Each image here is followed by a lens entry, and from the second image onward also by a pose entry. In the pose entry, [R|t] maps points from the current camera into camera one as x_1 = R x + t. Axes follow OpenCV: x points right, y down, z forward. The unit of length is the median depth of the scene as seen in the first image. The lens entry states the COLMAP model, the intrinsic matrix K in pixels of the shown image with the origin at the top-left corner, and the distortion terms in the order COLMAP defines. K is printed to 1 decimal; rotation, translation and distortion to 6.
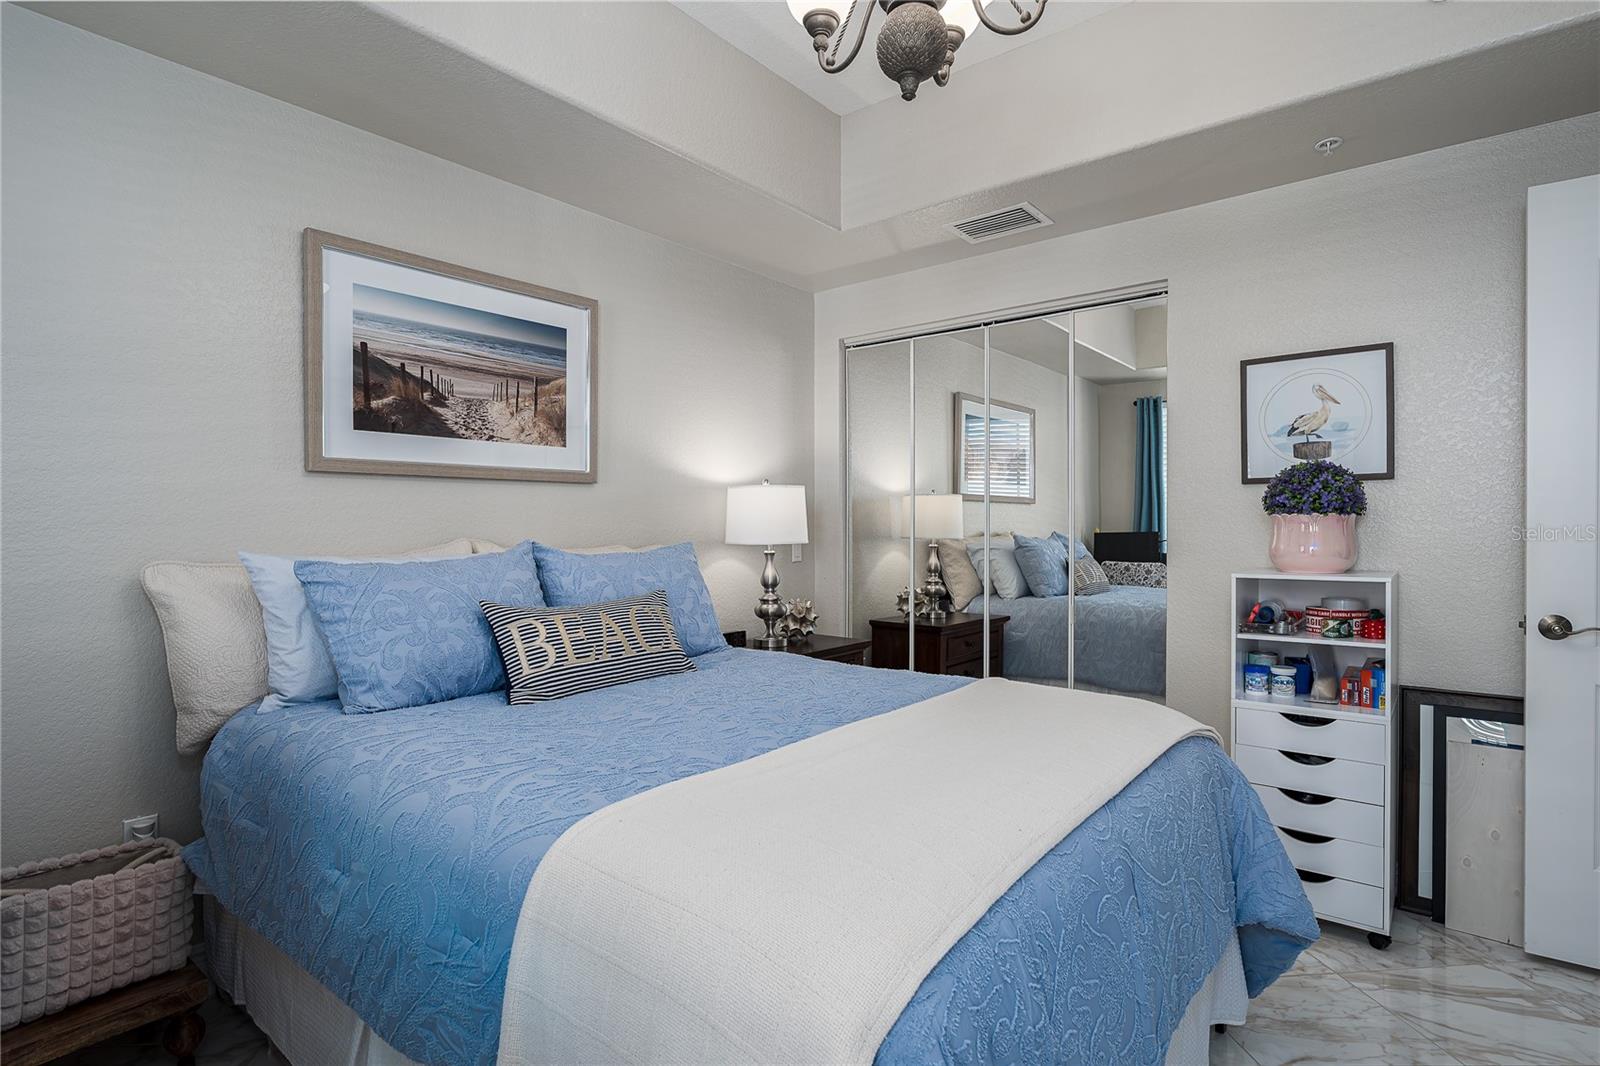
lens RADIAL K [[818.4, 0, 803.3], [0, 818.4, 537.3], [0, 0, 1]] dist [-0.003513, 0.002239]
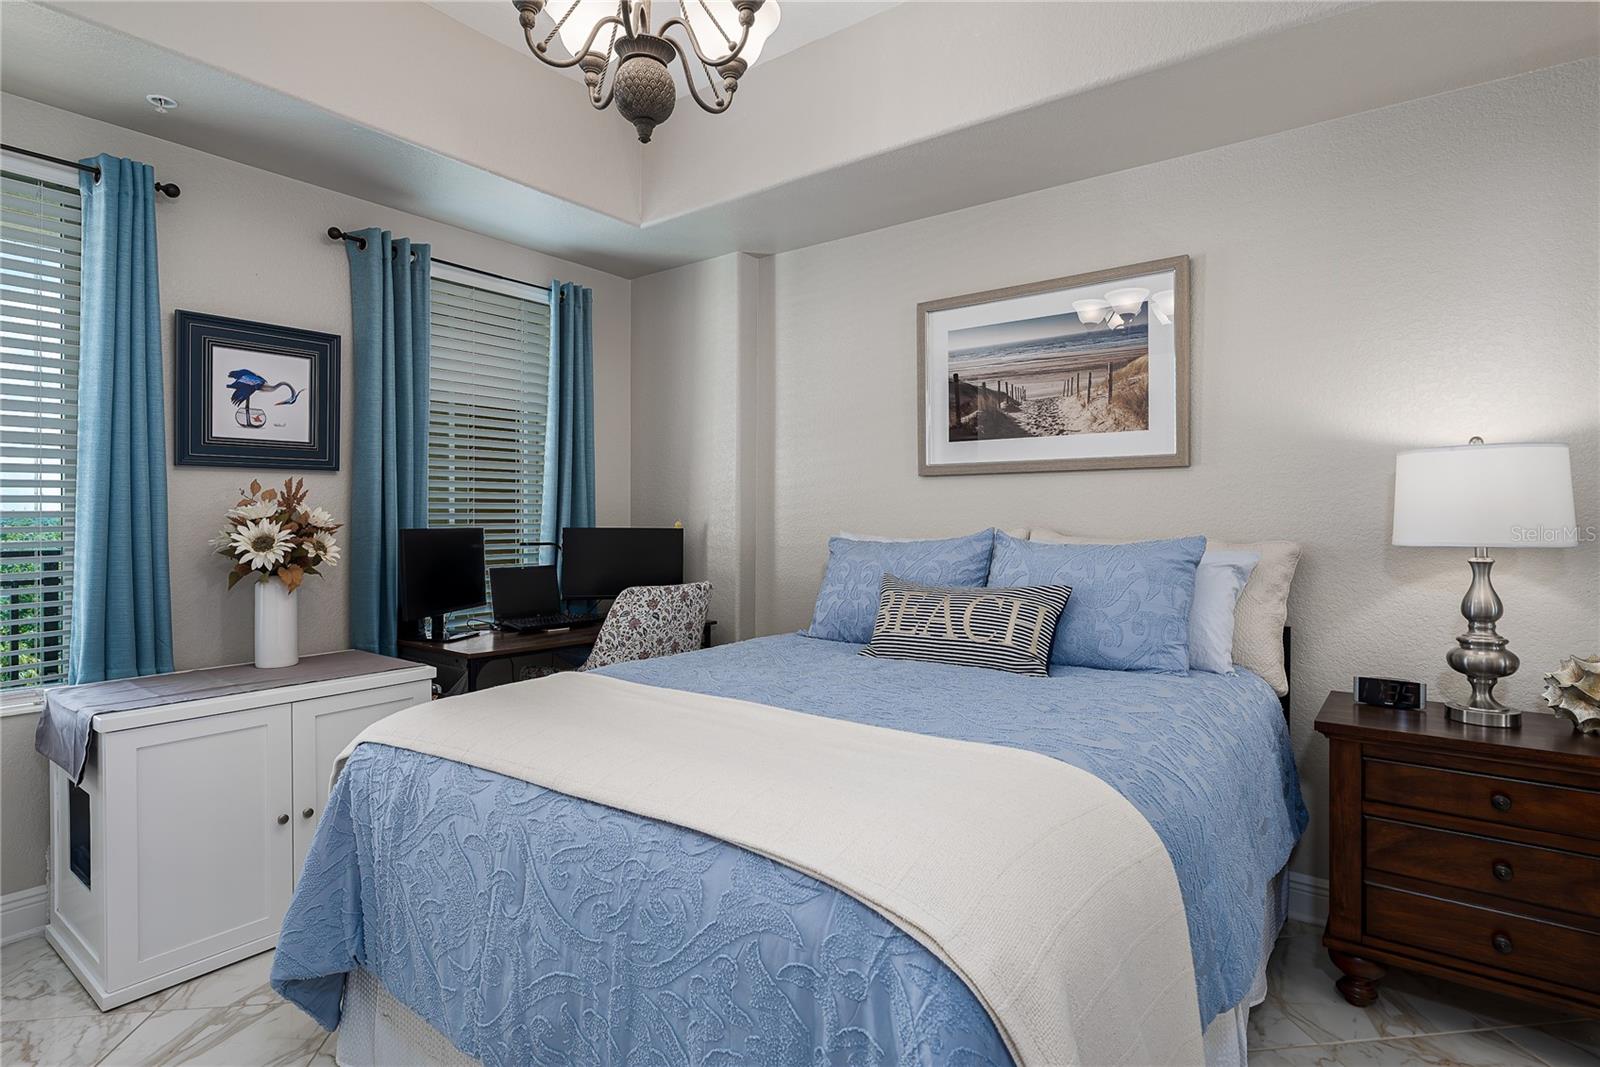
lens RADIAL K [[818.4, 0, 804.2], [0, 818.4, 517.4], [0, 0, 1]] dist [-0.003513, 0.002239]
pose [[0.035119, 0.001414, -0.999382, 0.683185], [-0.018559, 0.999827, 0.000762, -0.005729], [0.999211, 0.018521, 0.035139, 0.647406]]
